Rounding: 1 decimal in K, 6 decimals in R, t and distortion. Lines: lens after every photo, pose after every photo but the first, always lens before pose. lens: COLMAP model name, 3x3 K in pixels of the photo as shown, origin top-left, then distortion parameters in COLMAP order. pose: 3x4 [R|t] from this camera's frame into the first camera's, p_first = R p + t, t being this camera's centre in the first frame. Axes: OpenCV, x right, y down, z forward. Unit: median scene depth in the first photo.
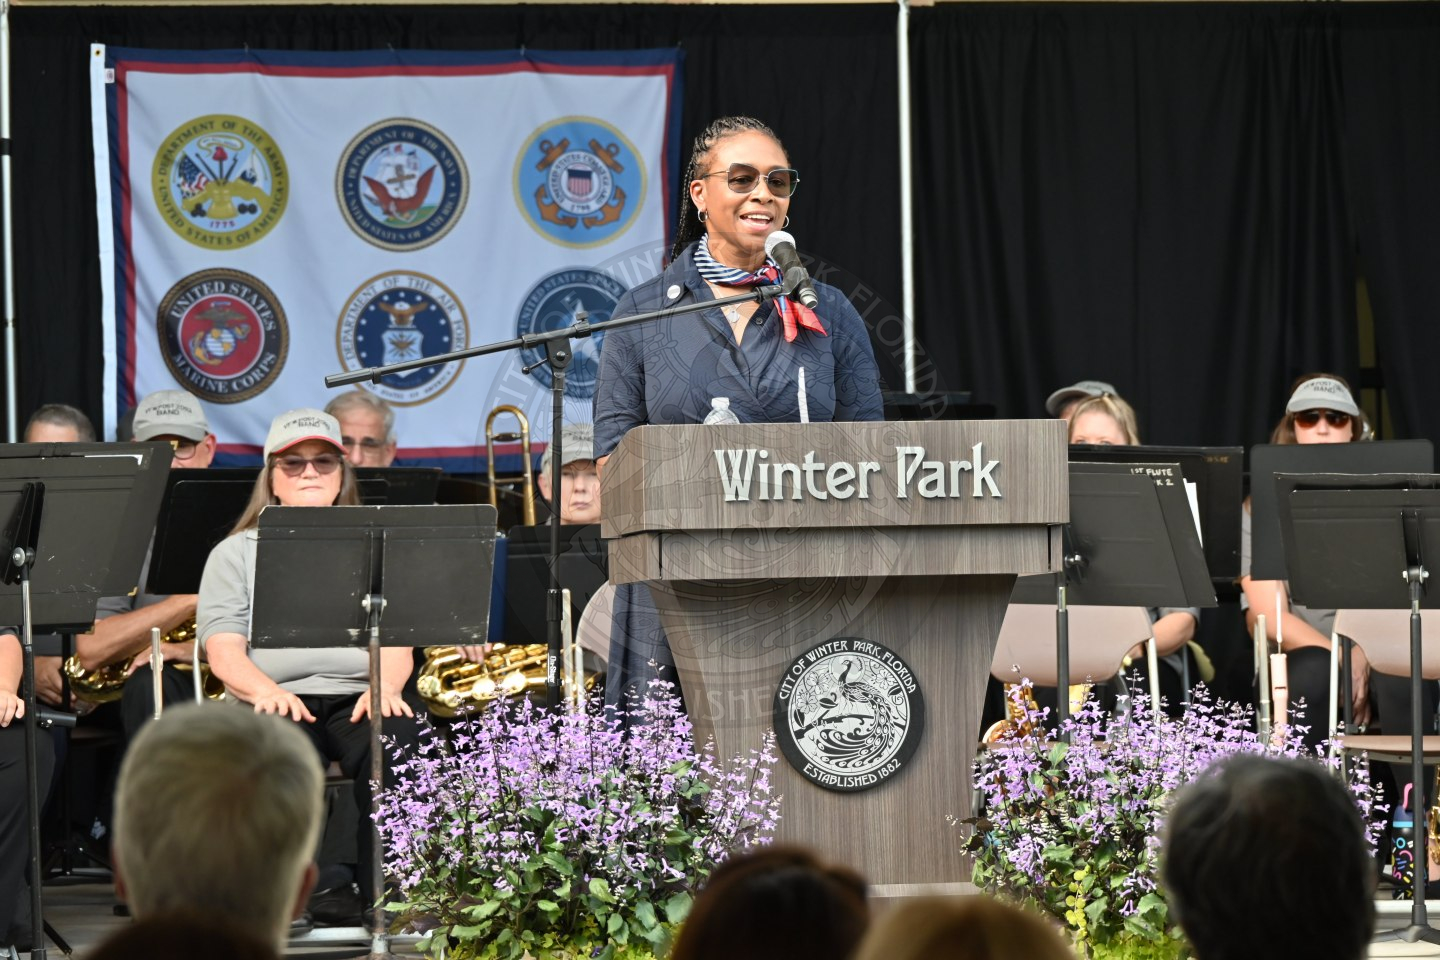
lens RADIAL K [[5490.8, 0, 720.0], [0, 5490.8, 480.0], [0, 0, 1]] dist [-0.232181, -4.447103]
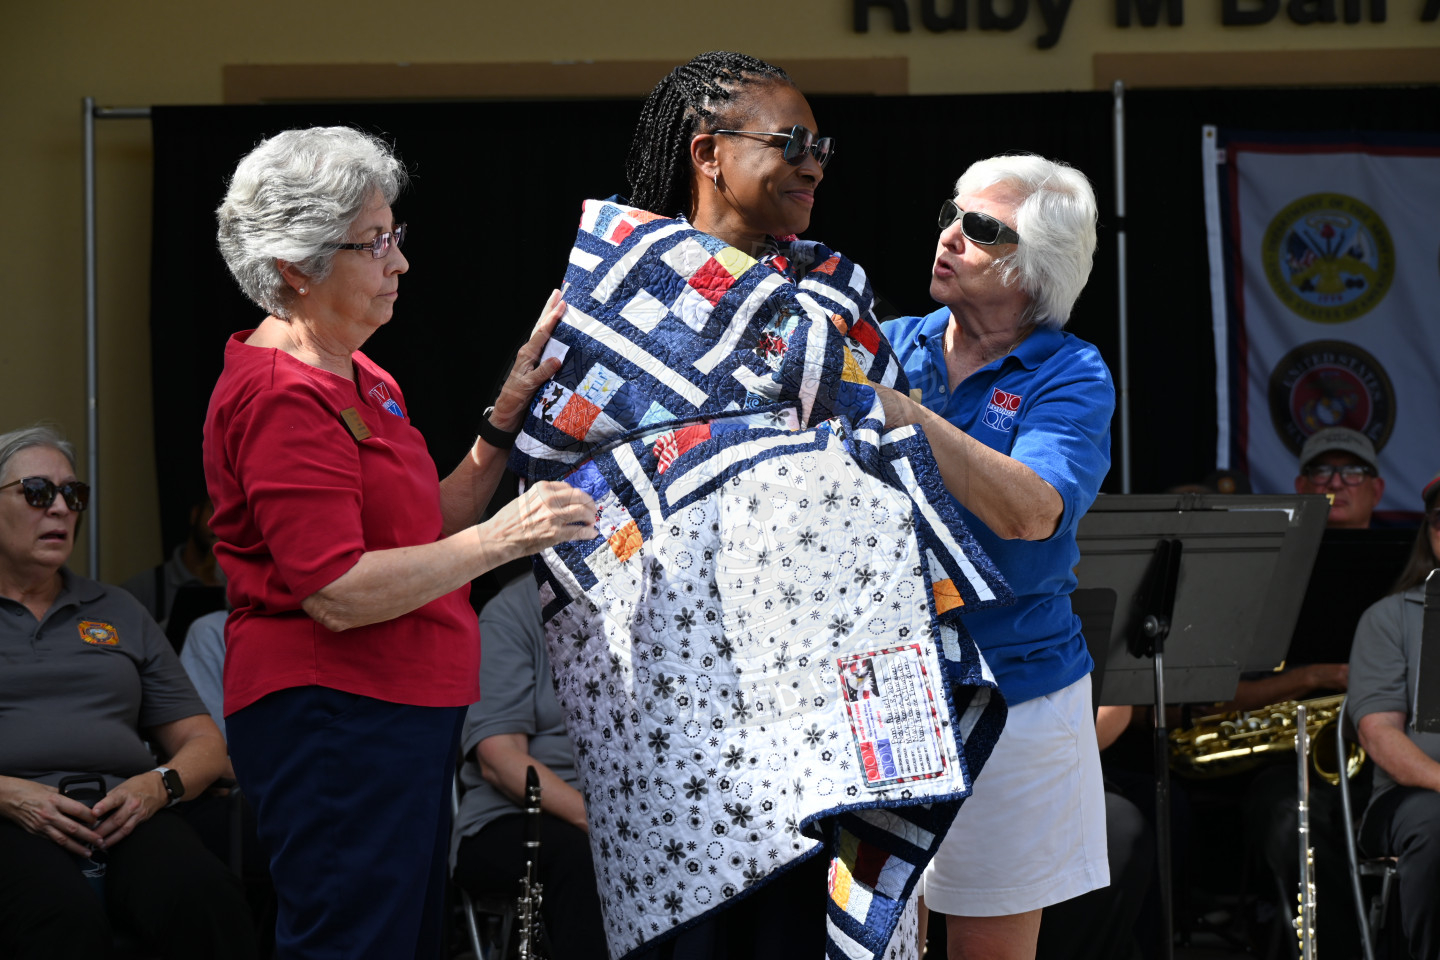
lens RADIAL K [[3824.5, 0, 720.0], [0, 3824.5, 480.0], [0, 0, 1]] dist [-0.051675, 0.227175]
pose [[0.973760, 0.001203, -0.227575, -0.054931], [-0.005450, 0.999823, -0.018034, 0.002163], [0.227513, 0.018801, 0.973594, 0.380072]]
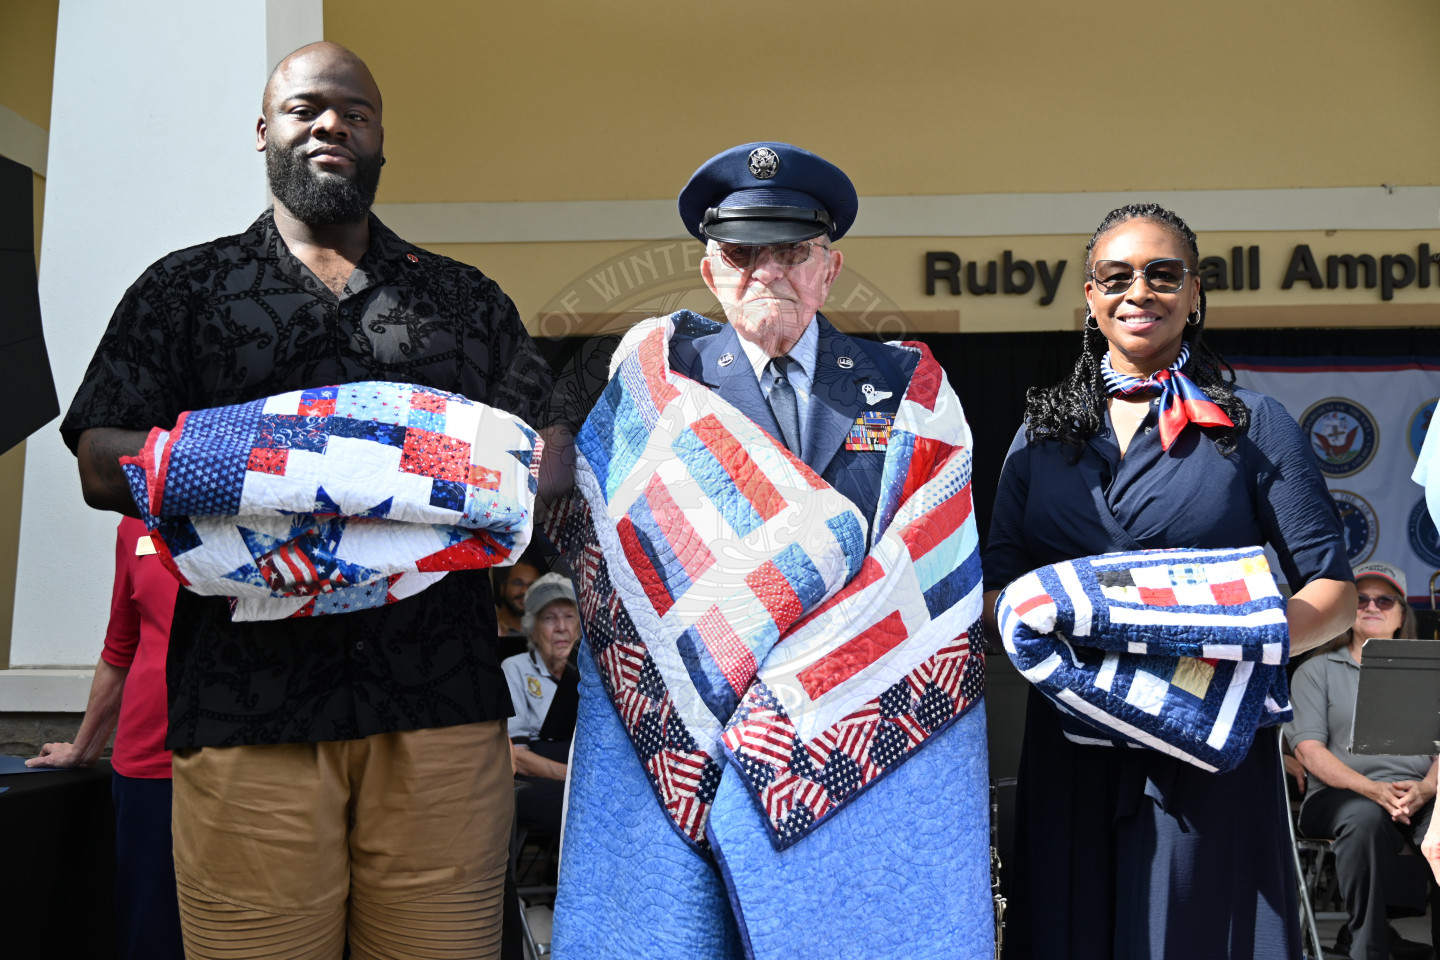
lens RADIAL K [[2038.1, 0, 718.1], [0, 2038.1, 502.4], [0, 0, 1]] dist [0.018462, -0.040350]
pose [[0.961396, 0.006903, -0.275083, -0.097114], [-0.021271, 0.998558, -0.049284, -0.000358], [0.274346, 0.053233, 0.960156, 0.515457]]
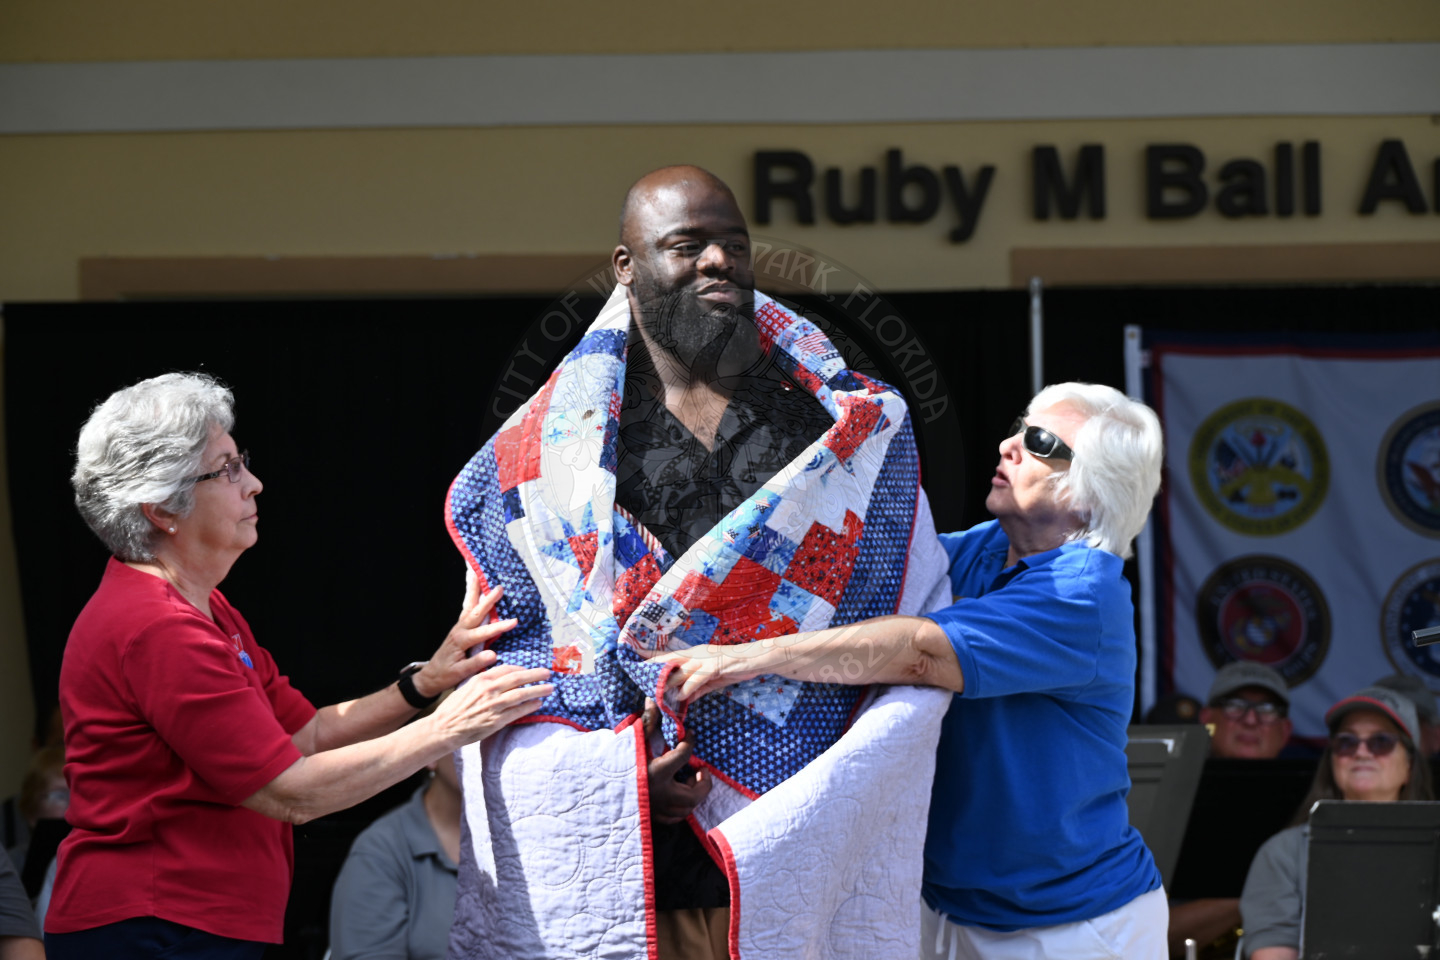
lens RADIAL K [[4330.6, 0, 636.5], [0, 4330.6, 480.4], [0, 0, 1]] dist [-0.060336, -1.351061]
pose [[0.973843, -0.006128, -0.227140, -0.034635], [-0.009481, 0.997670, -0.067563, 0.001469], [0.227025, 0.067949, 0.971516, 0.321170]]
